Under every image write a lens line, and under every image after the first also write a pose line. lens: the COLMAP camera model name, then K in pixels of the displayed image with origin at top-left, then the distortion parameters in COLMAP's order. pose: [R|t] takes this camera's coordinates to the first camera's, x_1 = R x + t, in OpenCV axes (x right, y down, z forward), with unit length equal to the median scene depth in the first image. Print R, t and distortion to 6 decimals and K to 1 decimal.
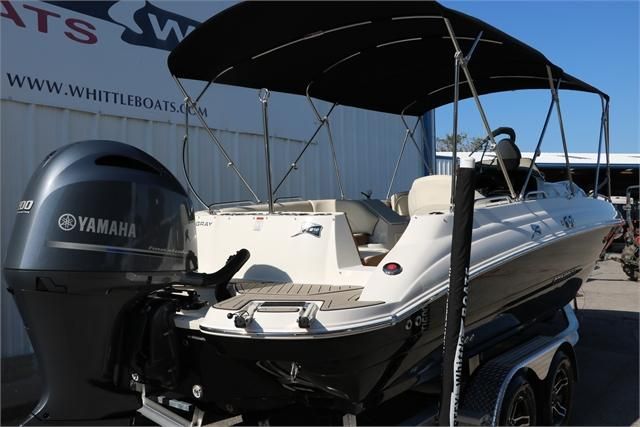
lens RADIAL K [[636.5, 0, 320.0], [0, 636.5, 213.5], [0, 0, 1]] dist [-0.113107, 0.208622]
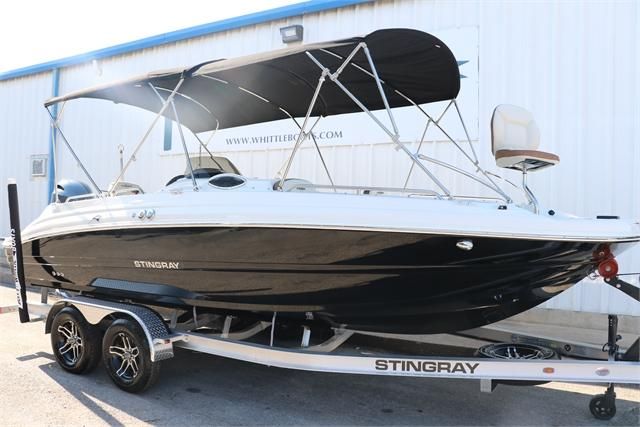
lens RADIAL K [[524.9, 0, 320.0], [0, 524.9, 213.5], [0, 0, 1]] dist [-0.164126, 0.110290]
pose [[0.116574, 0.015454, -0.993062, 1.429677], [-0.016301, 0.999774, 0.013645, -0.007215], [0.993048, 0.014598, 0.116800, 1.273128]]
